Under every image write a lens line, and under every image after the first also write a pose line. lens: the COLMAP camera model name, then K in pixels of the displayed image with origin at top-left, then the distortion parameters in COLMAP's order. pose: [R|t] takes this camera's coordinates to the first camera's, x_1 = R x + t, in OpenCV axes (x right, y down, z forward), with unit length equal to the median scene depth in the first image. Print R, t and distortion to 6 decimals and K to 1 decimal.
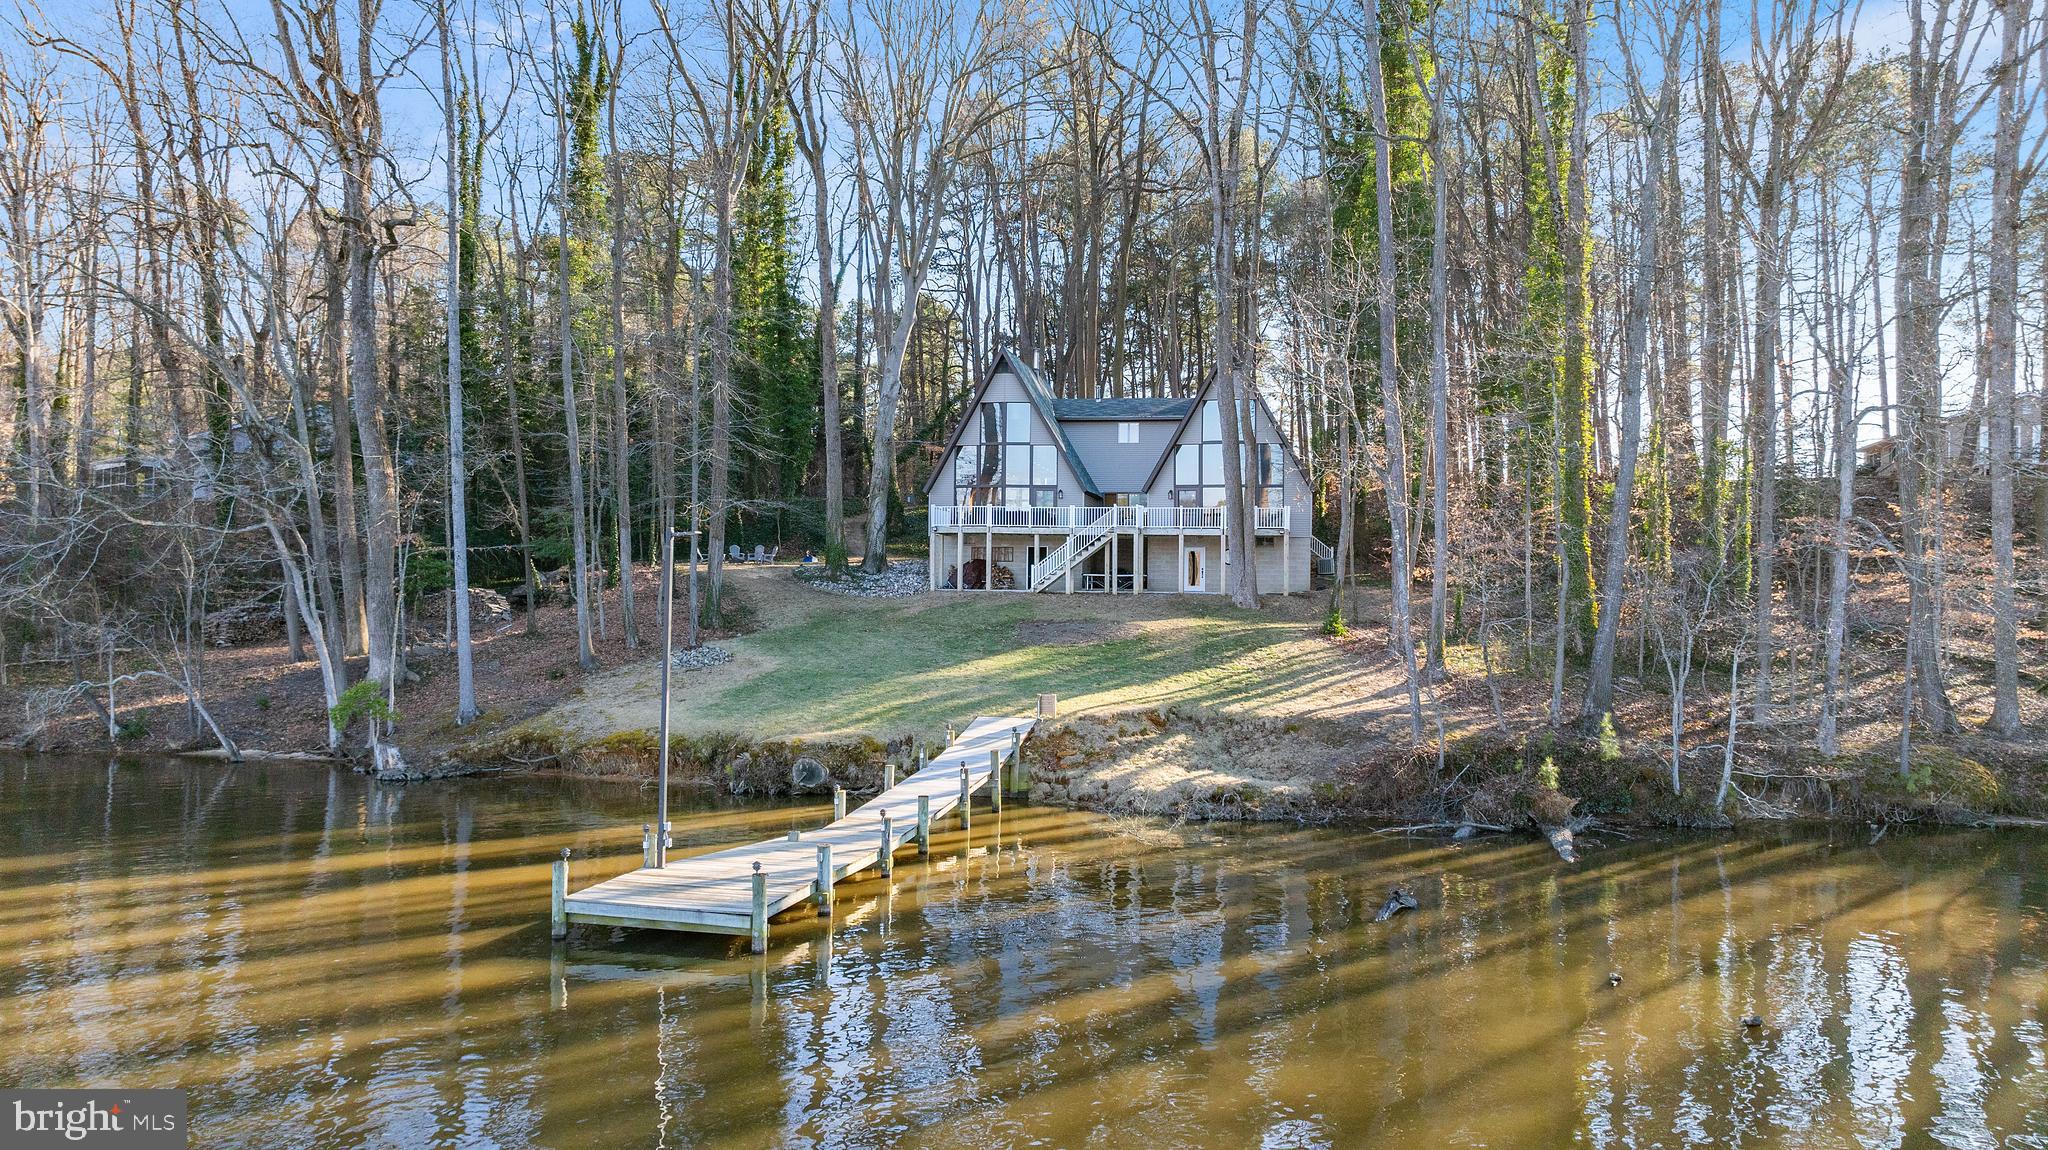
lens RADIAL K [[1455.4, 0, 1032.3], [0, 1455.4, 565.3], [0, 0, 1]] dist [-0.067159, 0.092350]
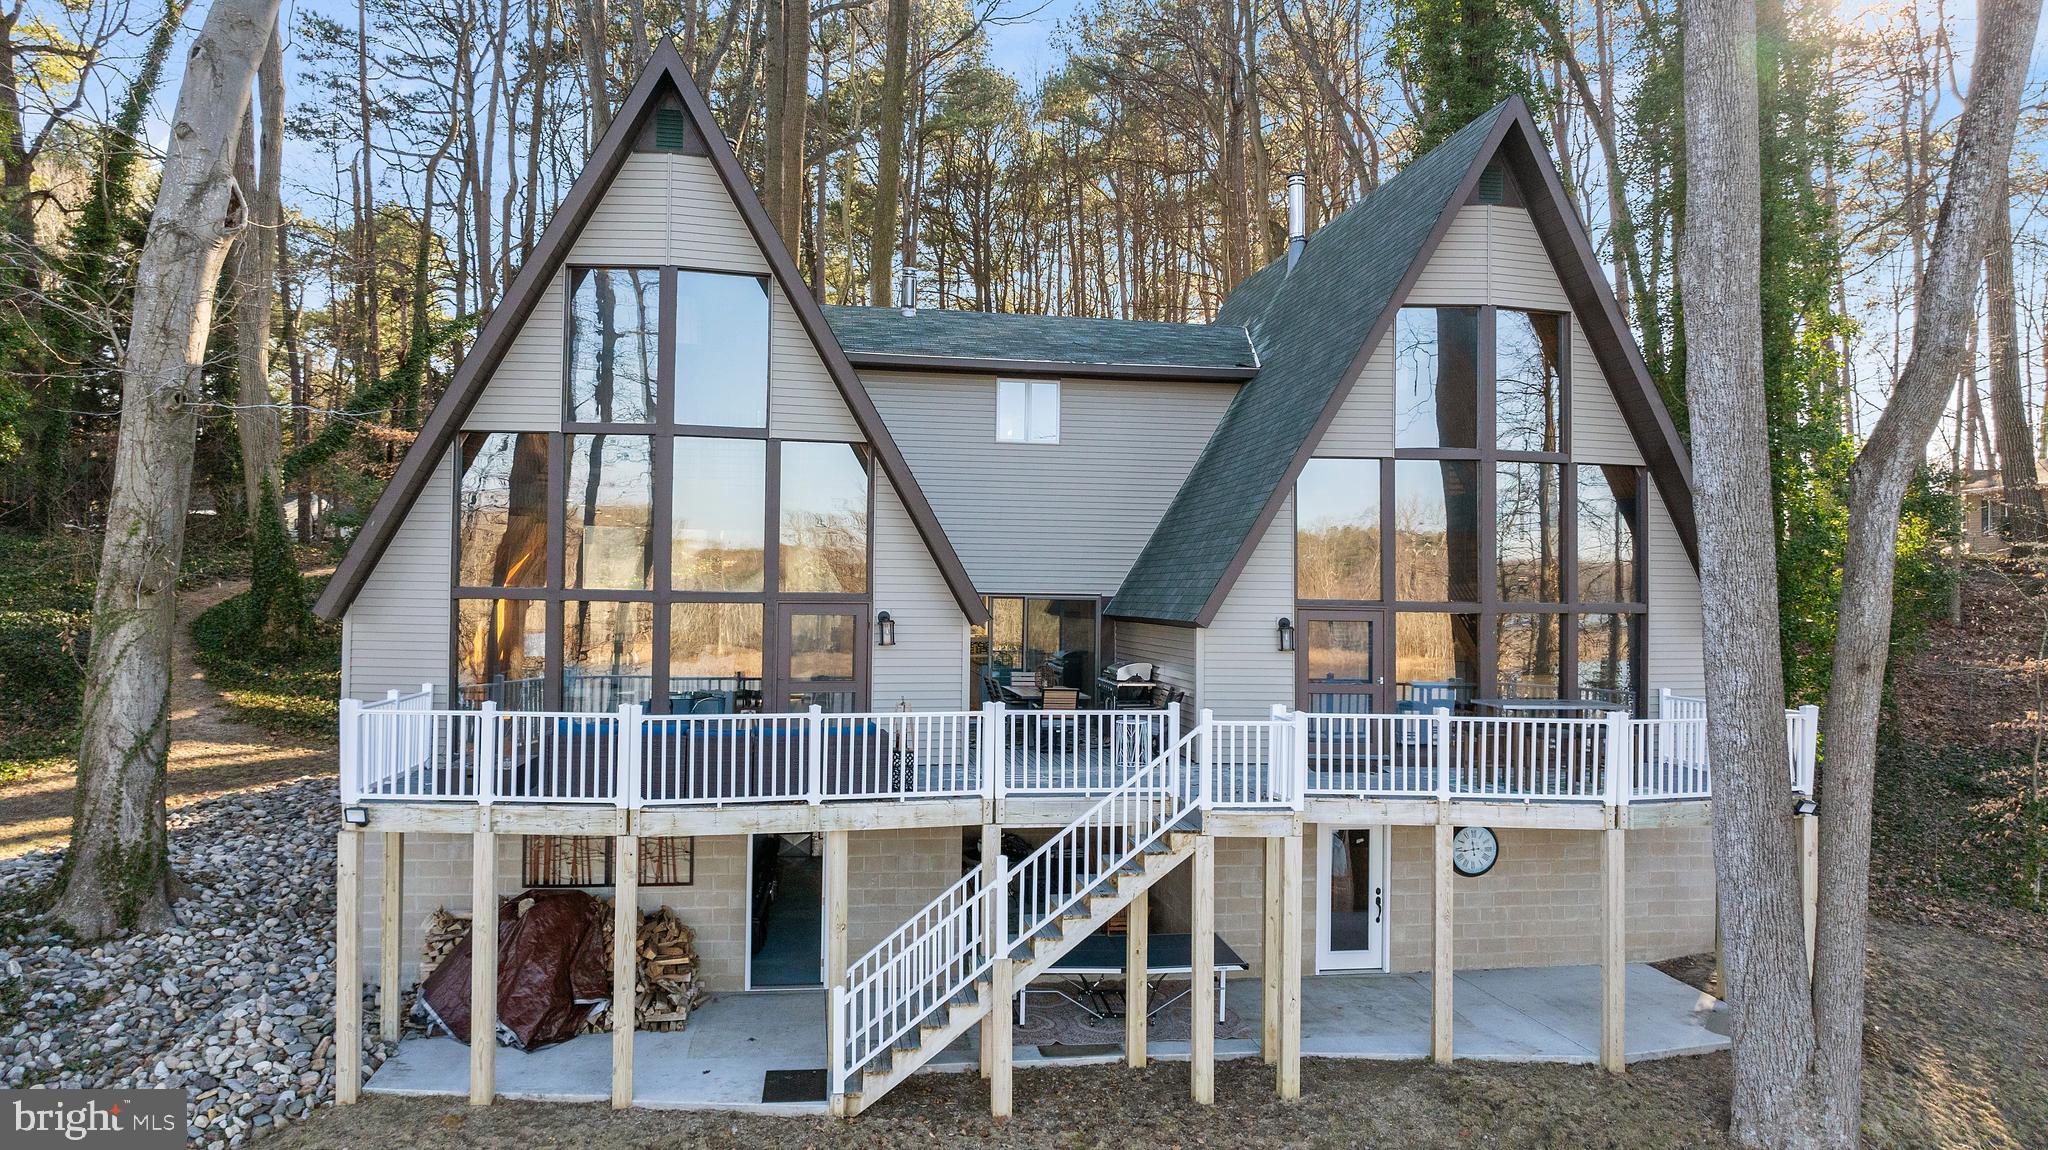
lens RADIAL K [[1455.4, 0, 1032.3], [0, 1455.4, 565.3], [0, 0, 1]] dist [-0.067159, 0.092350]
pose [[0.943029, 0.008052, 0.332613, -0.042695], [-0.010505, 0.999929, 0.005577, -0.062094], [-0.332545, -0.008754, 0.943047, 0.740776]]
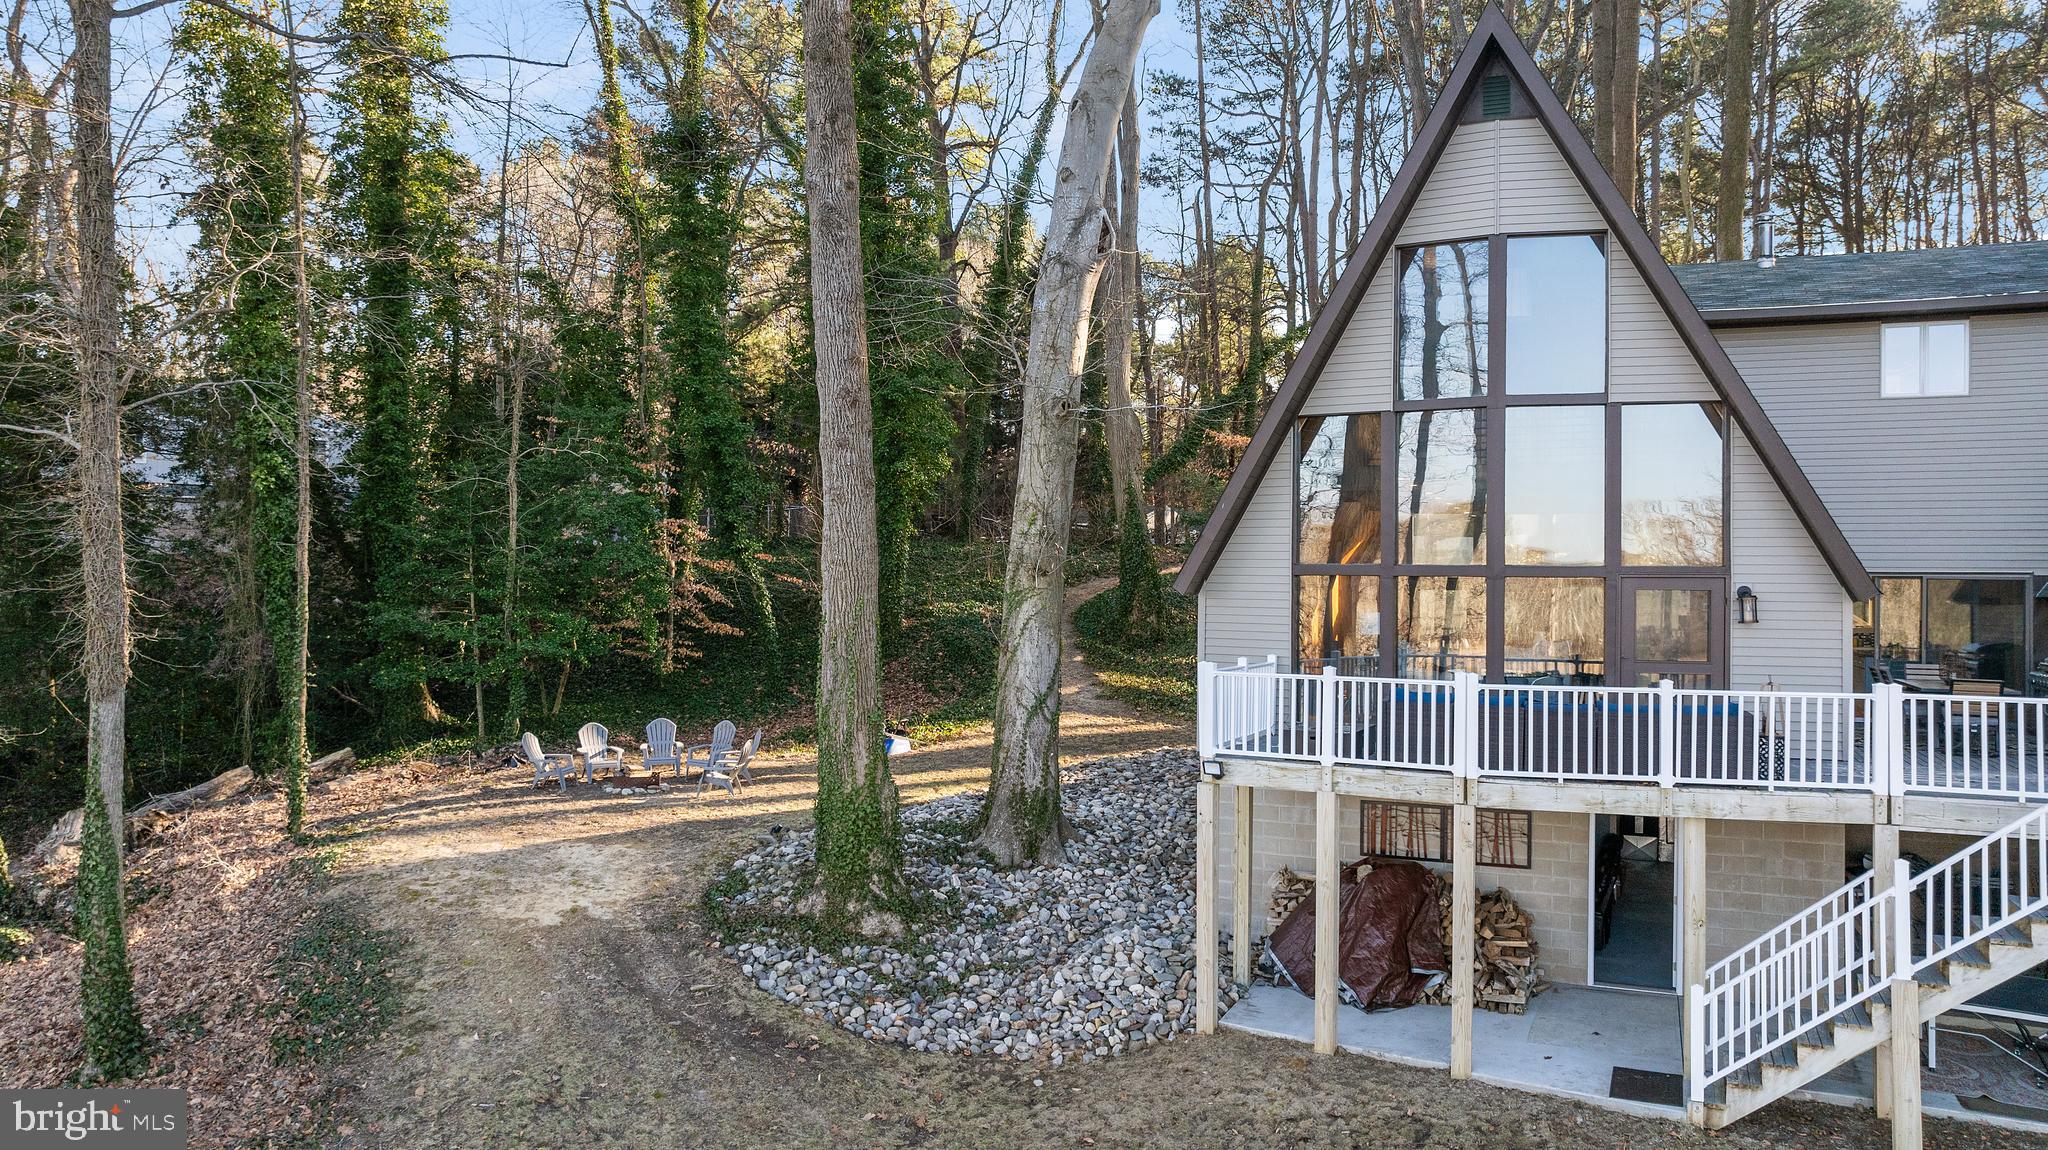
lens RADIAL K [[1455.4, 0, 1032.3], [0, 1455.4, 565.3], [0, 0, 1]] dist [-0.067159, 0.092350]
pose [[0.976983, -0.002694, -0.213302, -0.044315], [0.002464, 0.999996, -0.001346, -0.055490], [0.213305, 0.000790, 0.976985, 0.741299]]
